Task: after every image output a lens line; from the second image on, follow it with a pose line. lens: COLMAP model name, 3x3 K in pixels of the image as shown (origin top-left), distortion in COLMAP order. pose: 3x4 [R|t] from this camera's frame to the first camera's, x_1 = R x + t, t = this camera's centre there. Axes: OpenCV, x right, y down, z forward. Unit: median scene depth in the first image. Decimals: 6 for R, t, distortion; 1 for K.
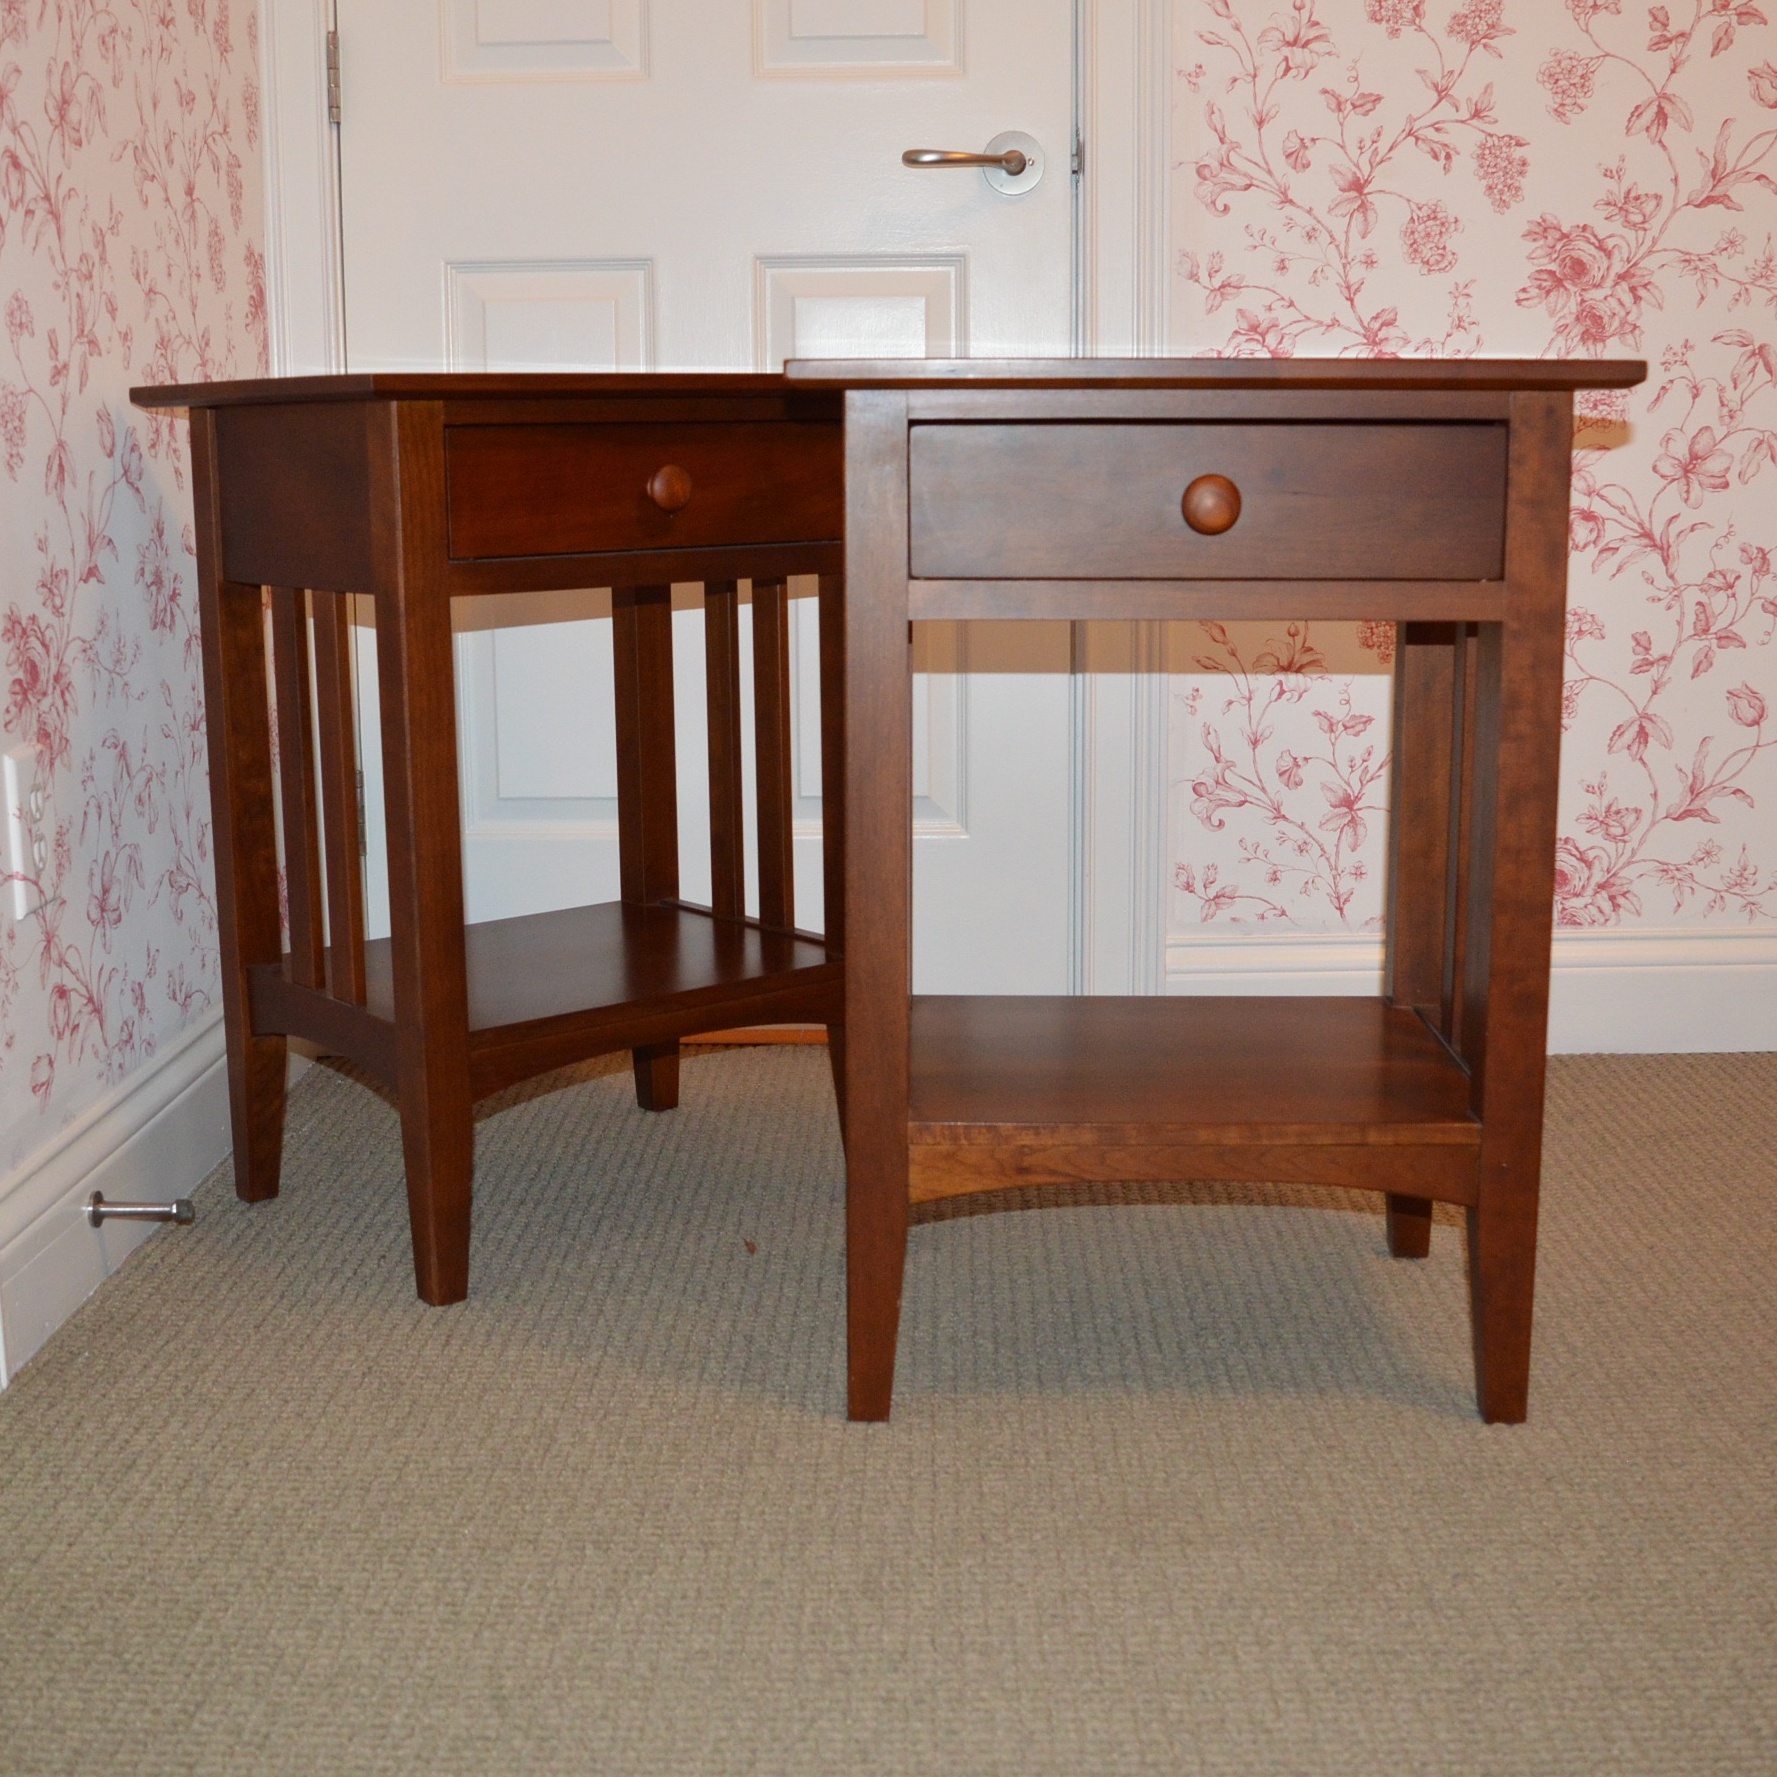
lens RADIAL K [[2402.5, 0, 856.4], [0, 2402.5, 883.9], [0, 0, 1]] dist [-0.088722, 0.007917]
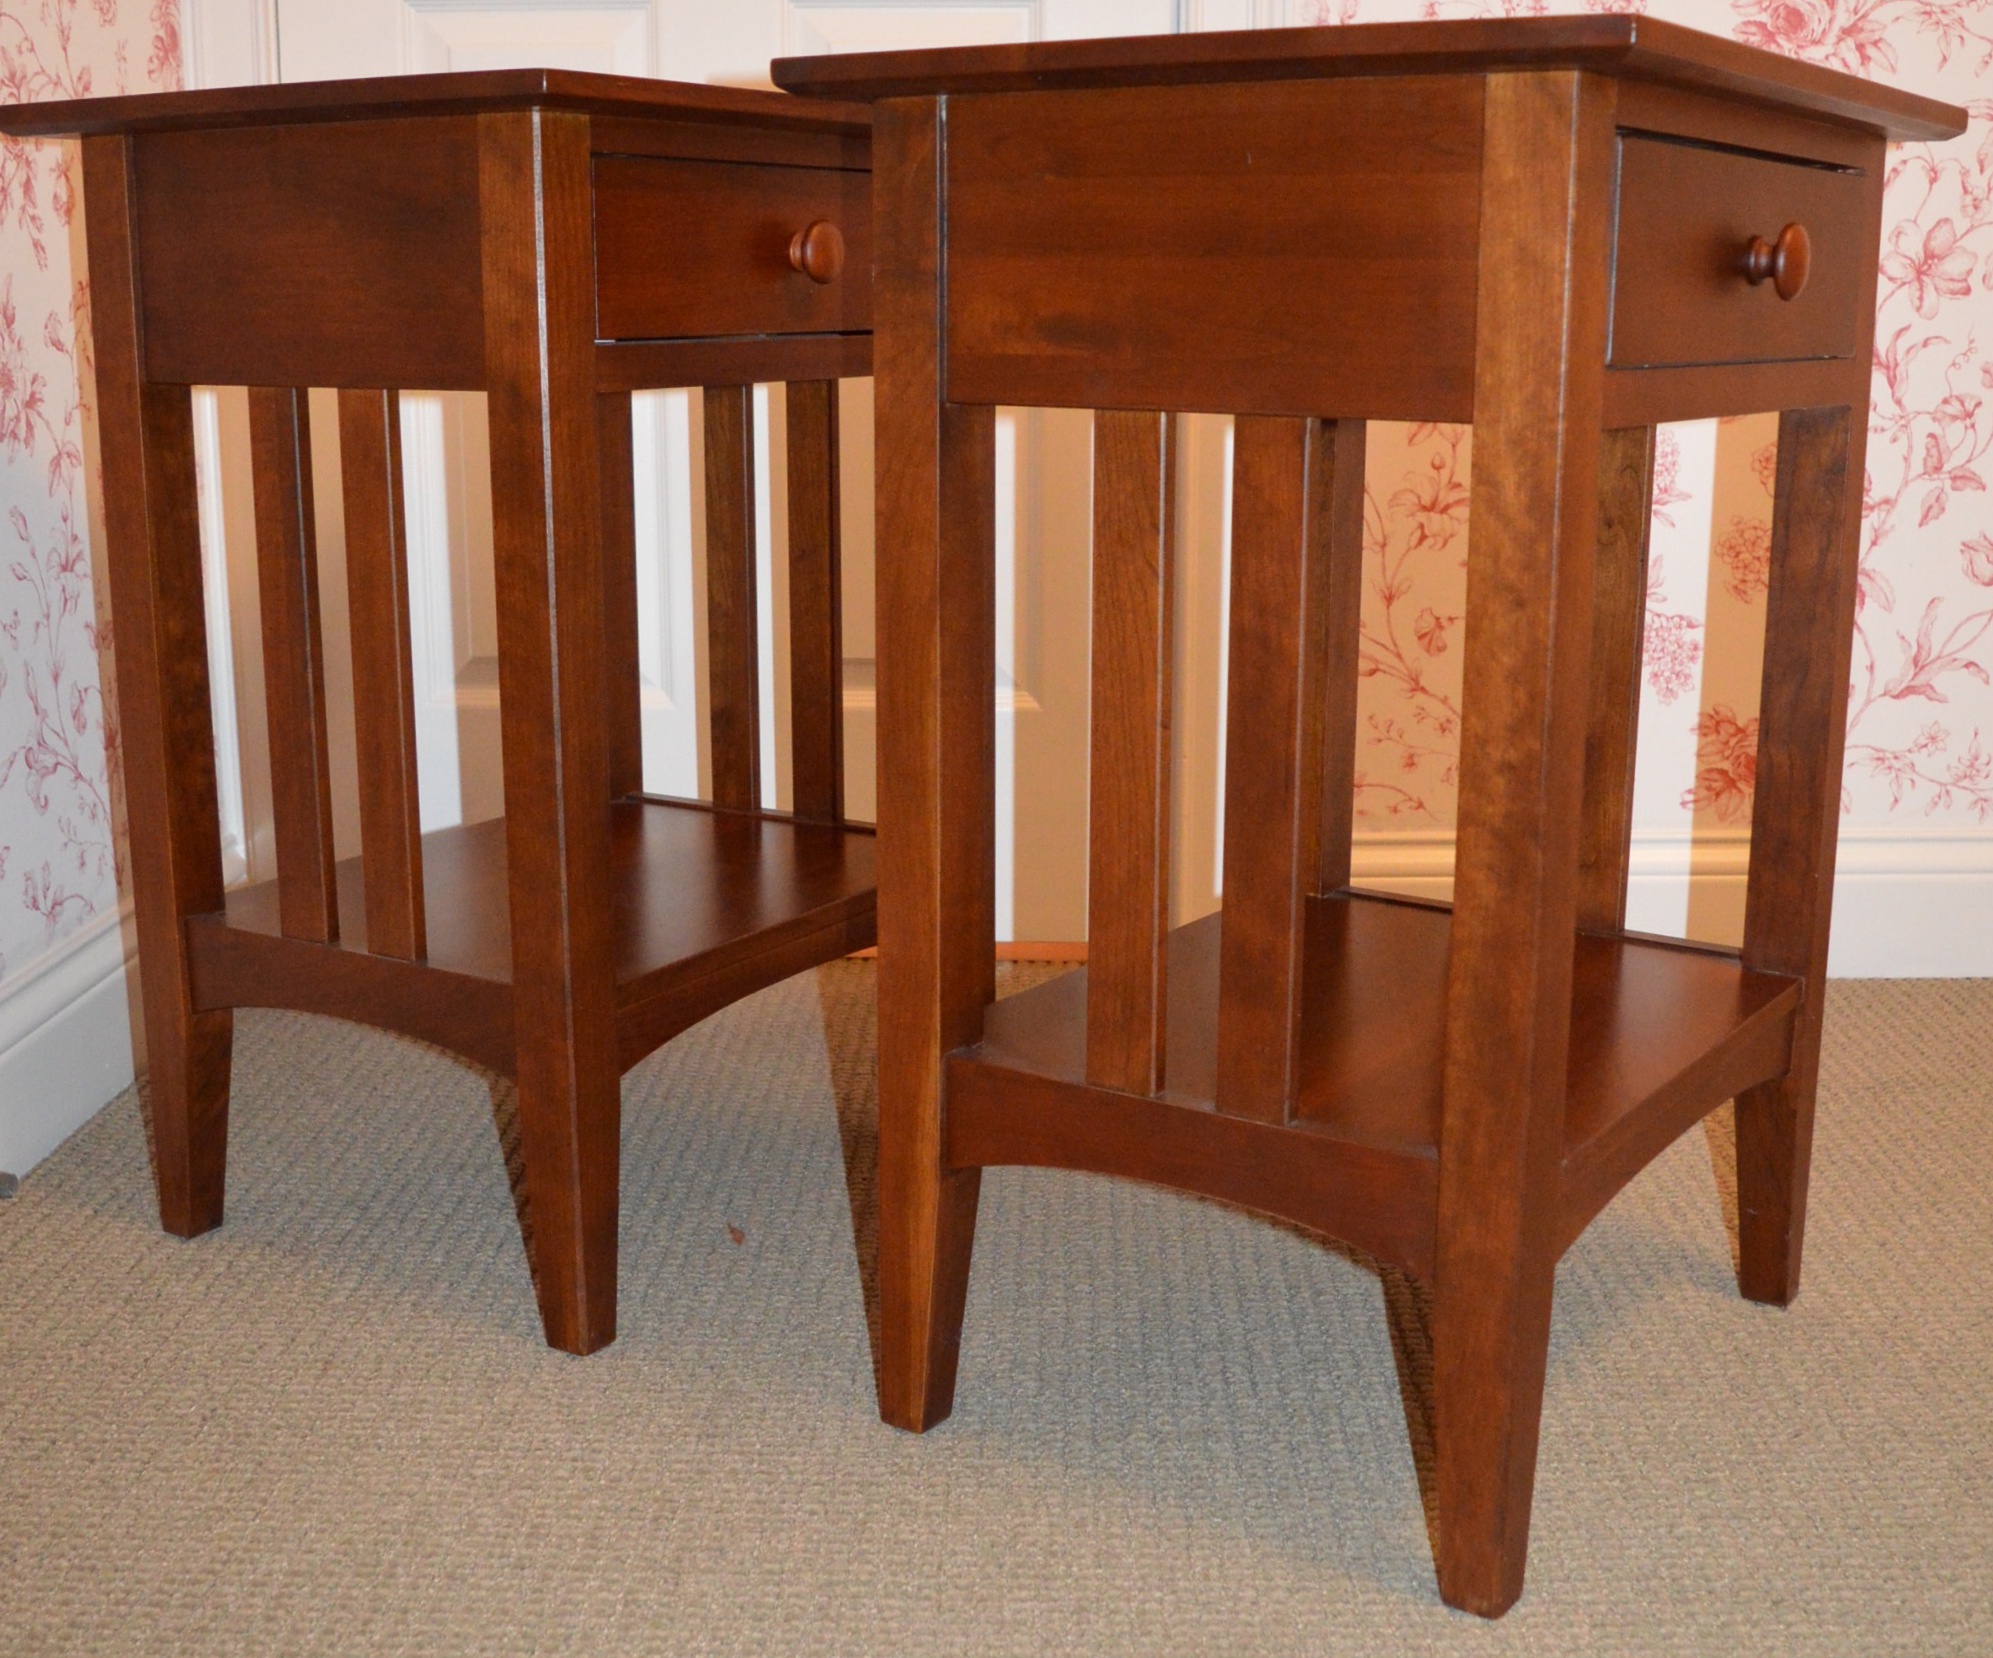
lens RADIAL K [[2441.4, 0, 995.7], [0, 2441.4, 852.5], [0, 0, 1]] dist [-0.085799, -0.008665]
pose [[0.999938, 0.008471, 0.007190, 0.031698], [-0.008776, 0.999019, 0.043397, -0.008448], [-0.006816, -0.043457, 0.999032, 0.198924]]
